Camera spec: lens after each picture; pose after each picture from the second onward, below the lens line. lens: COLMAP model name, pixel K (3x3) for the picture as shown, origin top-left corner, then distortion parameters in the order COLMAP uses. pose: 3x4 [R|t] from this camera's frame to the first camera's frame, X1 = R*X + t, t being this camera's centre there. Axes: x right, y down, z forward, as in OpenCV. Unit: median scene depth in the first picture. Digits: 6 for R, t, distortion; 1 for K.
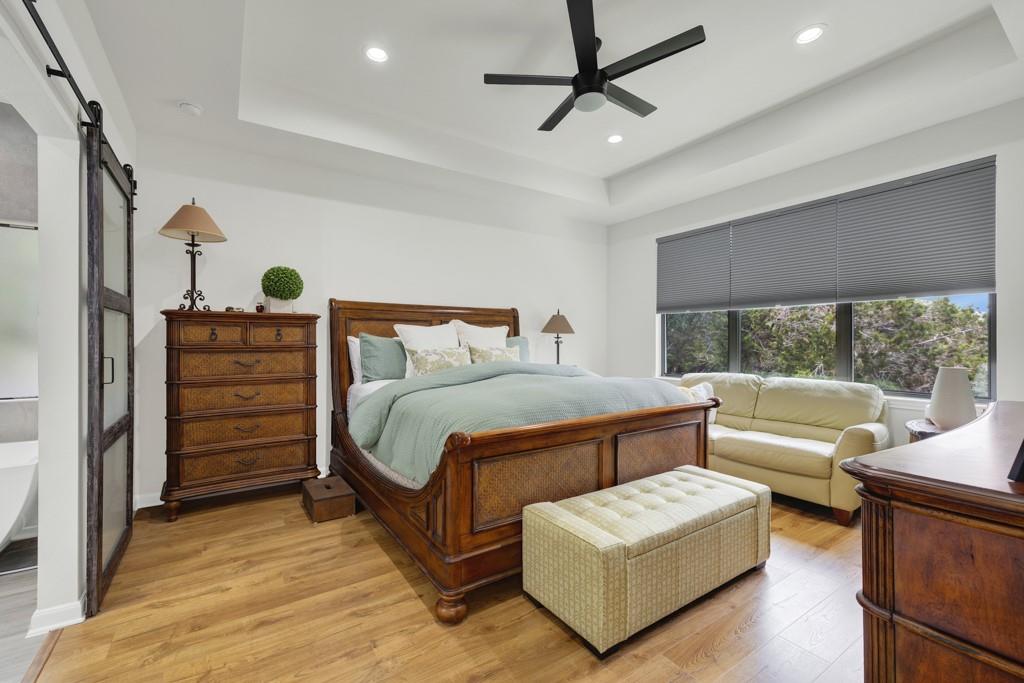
lens RADIAL K [[434.0, 0, 505.2], [0, 434.0, 339.4], [0, 0, 1]] dist [0.017376, -0.000149]
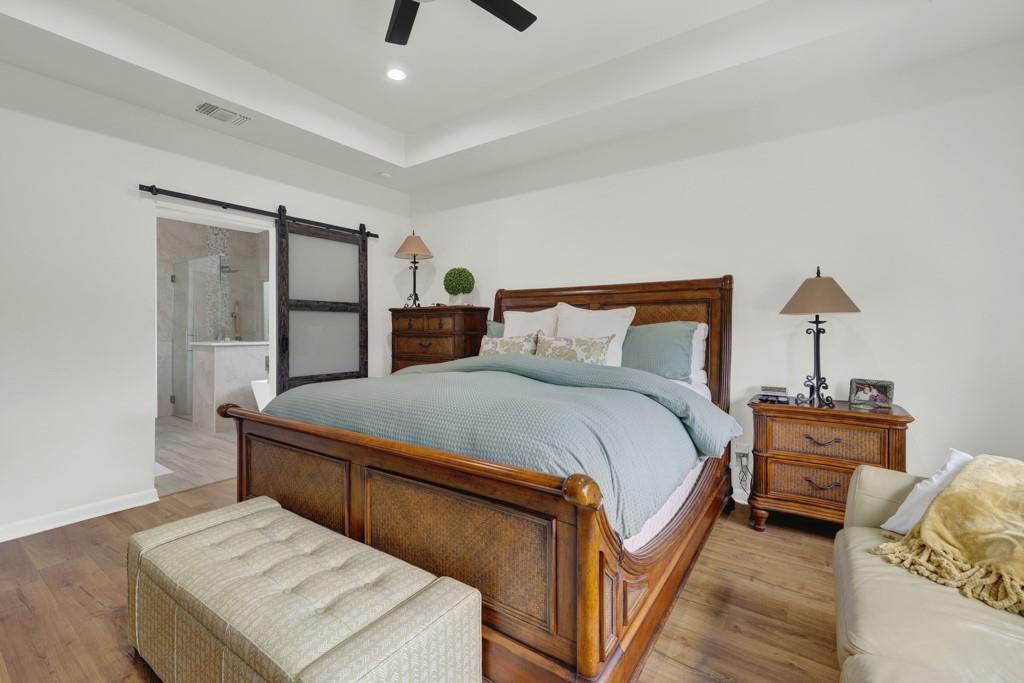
lens RADIAL K [[434.0, 0, 510.7], [0, 434.0, 337.8], [0, 0, 1]] dist [0.017376, -0.000149]
pose [[0.382664, 0.016403, -0.923742, 0.714616], [-0.000176, 0.999844, 0.017681, 0.008459], [0.923888, -0.006603, 0.382607, 0.710506]]
